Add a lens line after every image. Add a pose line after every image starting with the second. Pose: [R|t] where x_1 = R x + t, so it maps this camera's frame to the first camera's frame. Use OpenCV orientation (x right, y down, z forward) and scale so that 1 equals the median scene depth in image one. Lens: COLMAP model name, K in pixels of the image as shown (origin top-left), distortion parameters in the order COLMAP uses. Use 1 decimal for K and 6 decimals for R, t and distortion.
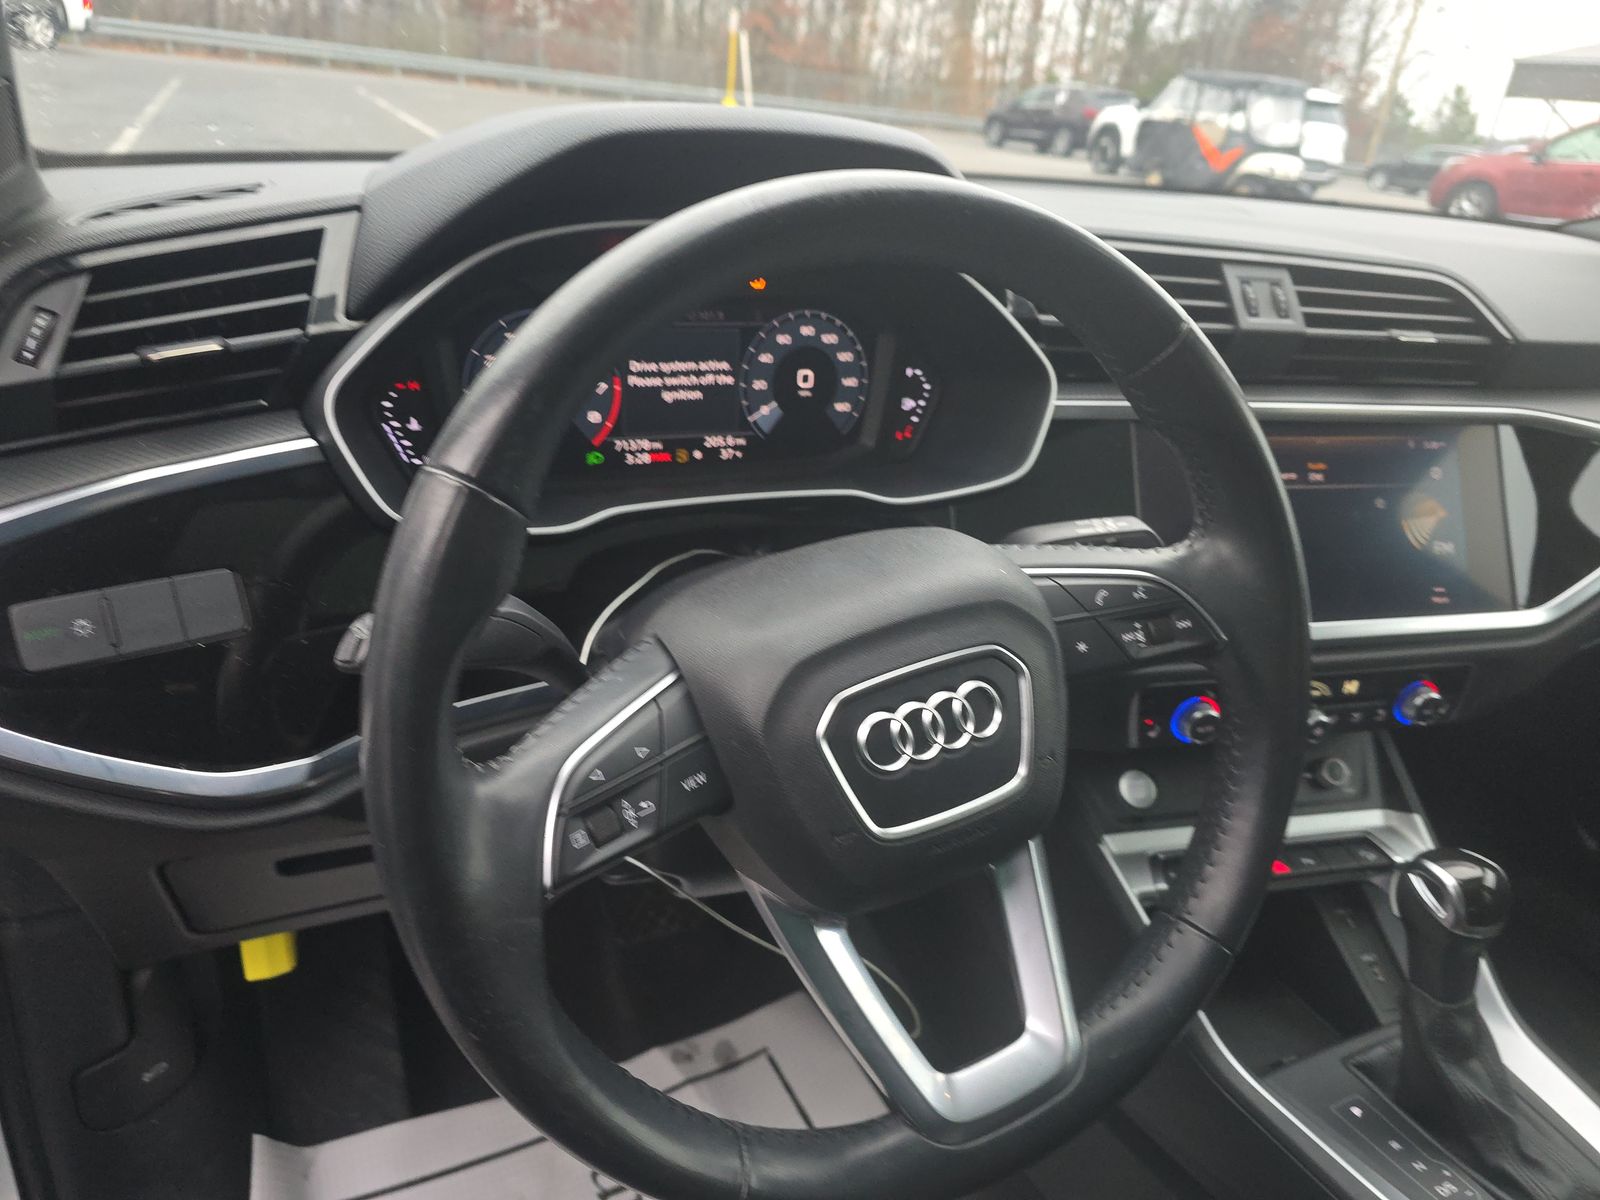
lens RADIAL K [[1095.8, 0, 802.0], [0, 1095.8, 593.6], [0, 0, 1]] dist [0.004567, -0.005075]
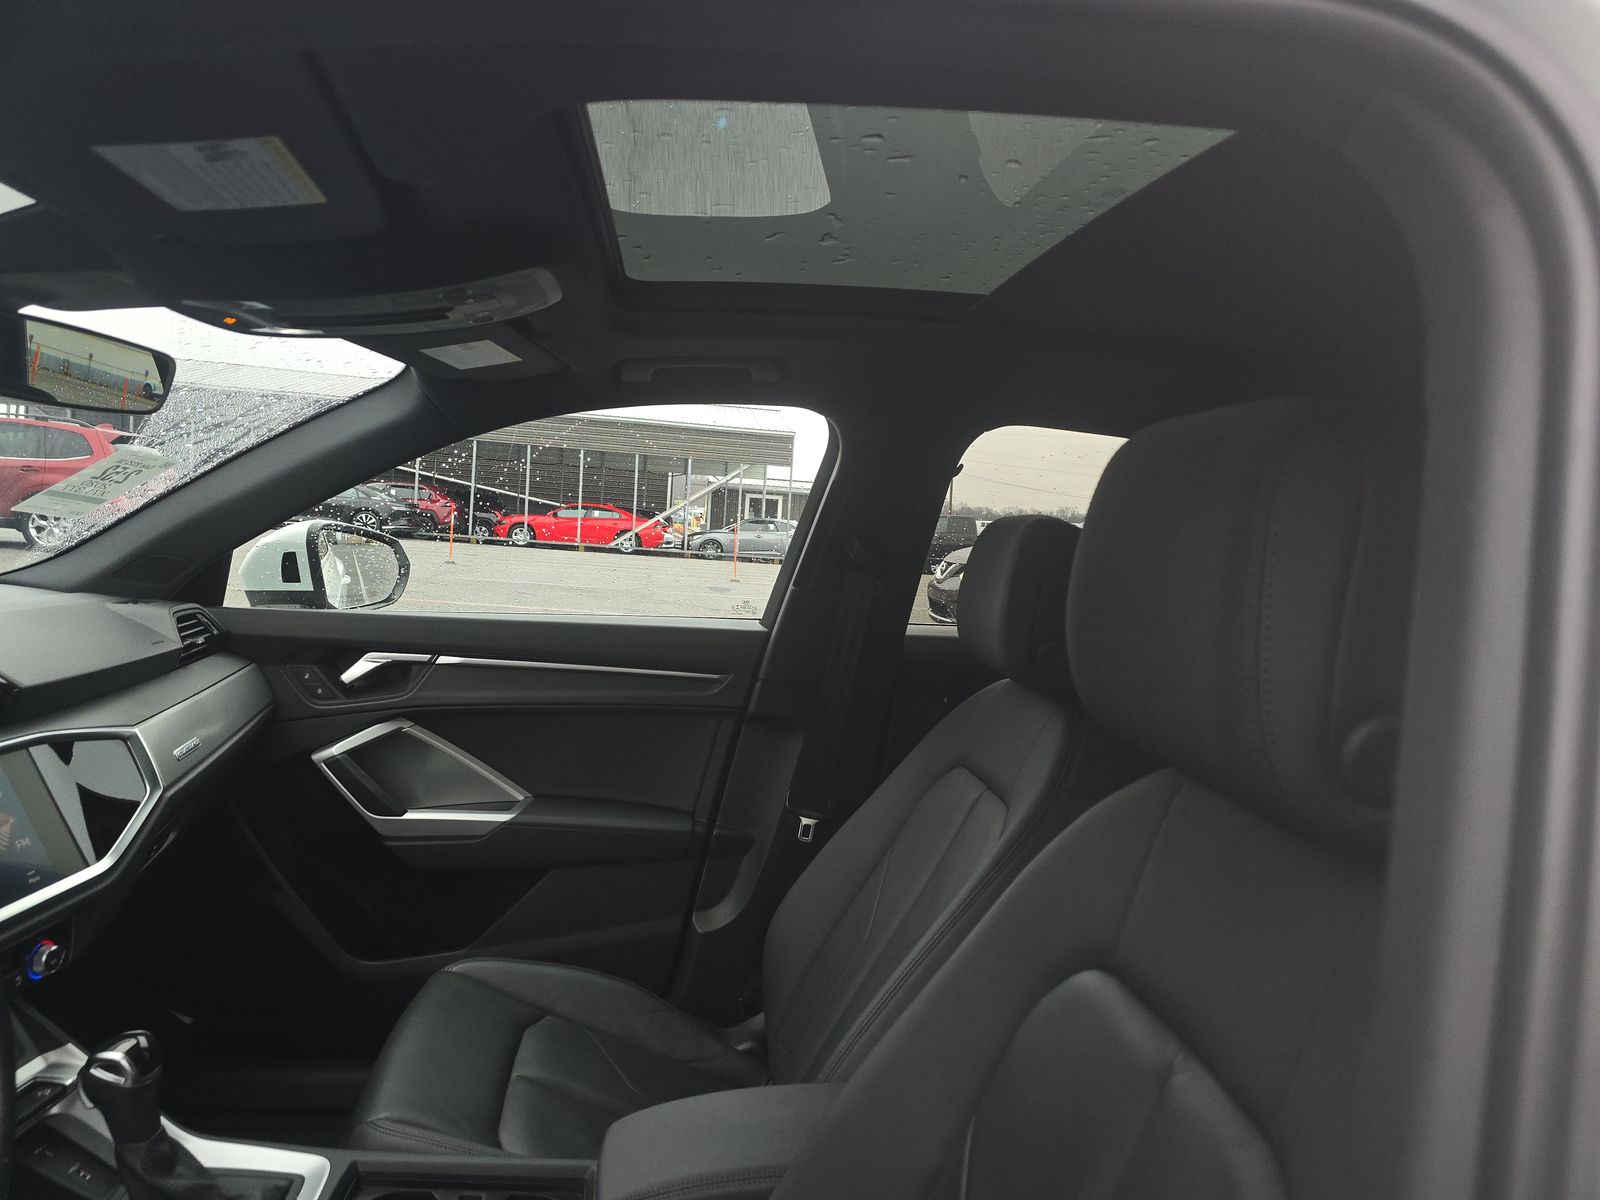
lens RADIAL K [[1058.6, 0, 800.0], [0, 1058.6, 600.0], [0, 0, 1]] dist [0.019985, -0.001643]
pose [[0.304394, -0.134899, 0.942946, -0.355502], [0.352983, 0.935419, 0.019875, -0.010839], [-0.884730, 0.326794, 0.332353, -0.422963]]
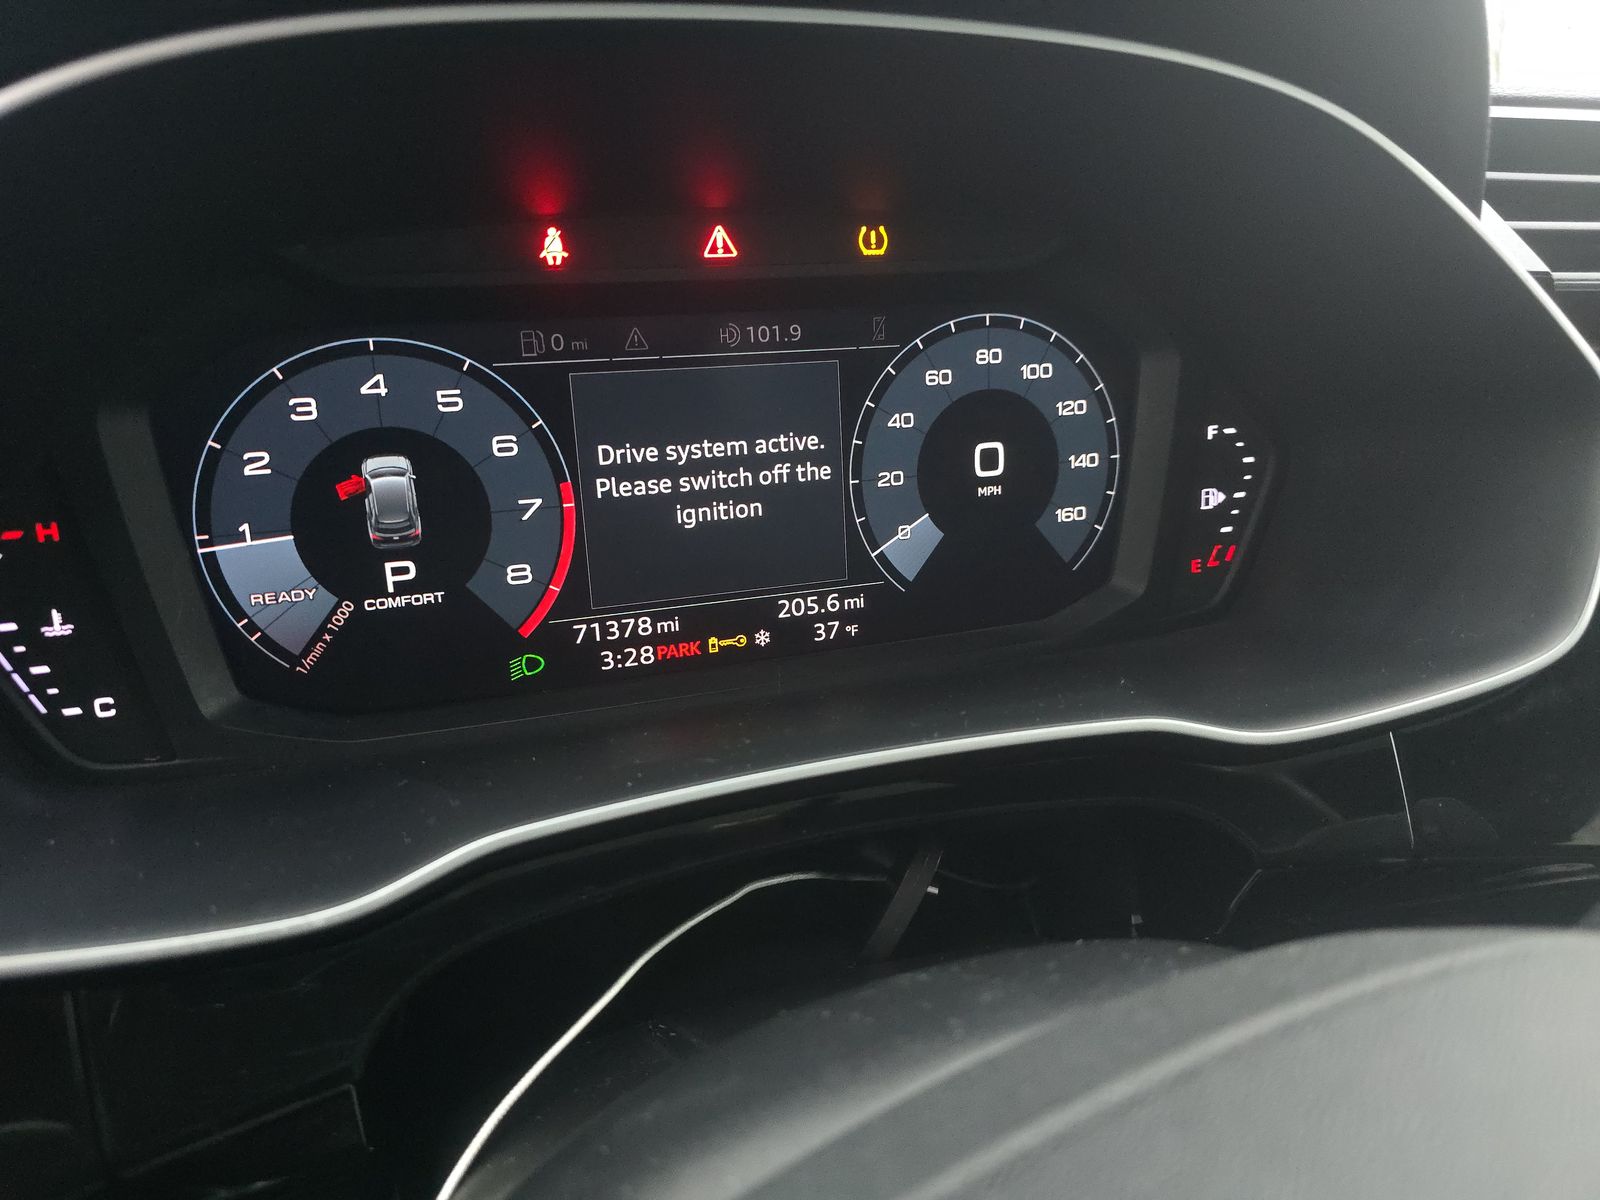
lens RADIAL K [[1095.8, 0, 802.0], [0, 1095.8, 593.6], [0, 0, 1]] dist [0.004567, -0.005075]
pose [[0.990587, -0.054384, -0.125619, -0.019982], [0.041963, 0.994153, -0.099490, -0.096886], [0.130295, 0.093283, 0.987077, 0.537114]]
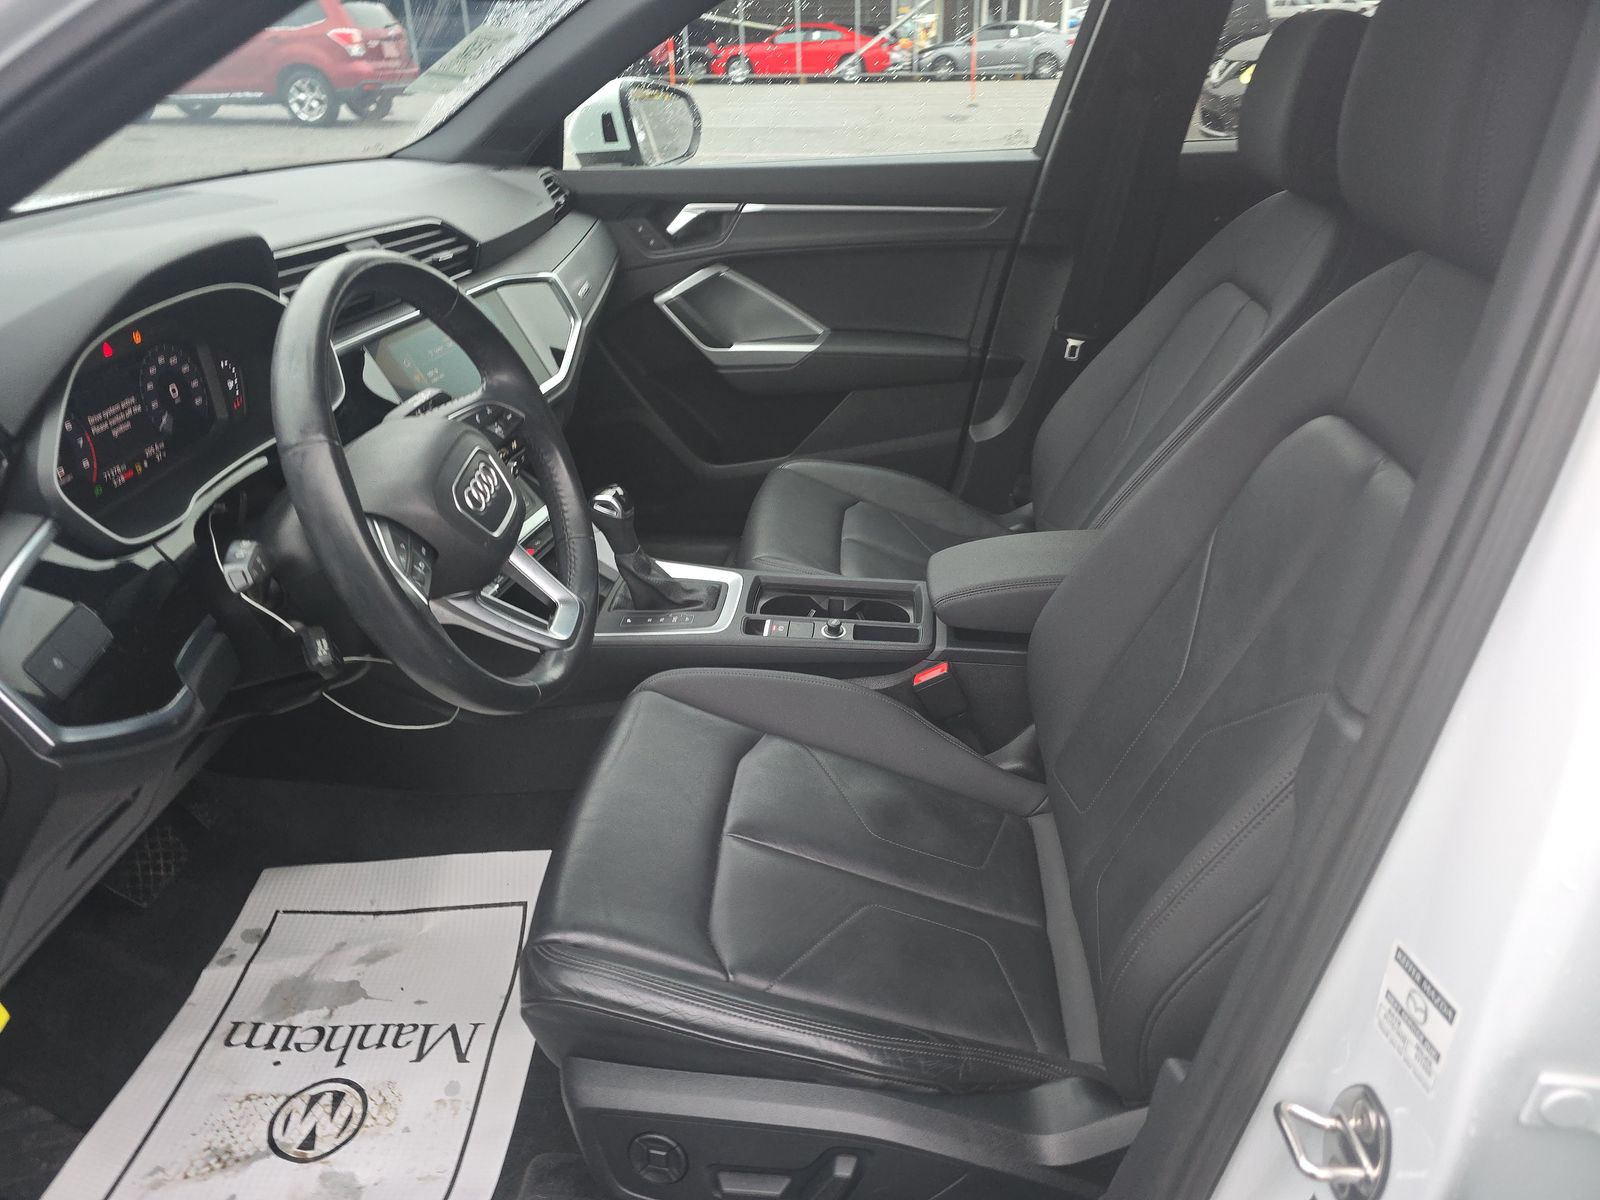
lens RADIAL K [[1048.7, 0, 800.0], [0, 1048.7, 600.0], [0, 0, 1]] dist [0.076325, -0.098376]
pose [[0.482032, -0.495293, 0.722724, -0.766909], [0.412680, 0.855999, 0.311385, -0.052813], [-0.772878, 0.148156, 0.617017, -0.498938]]
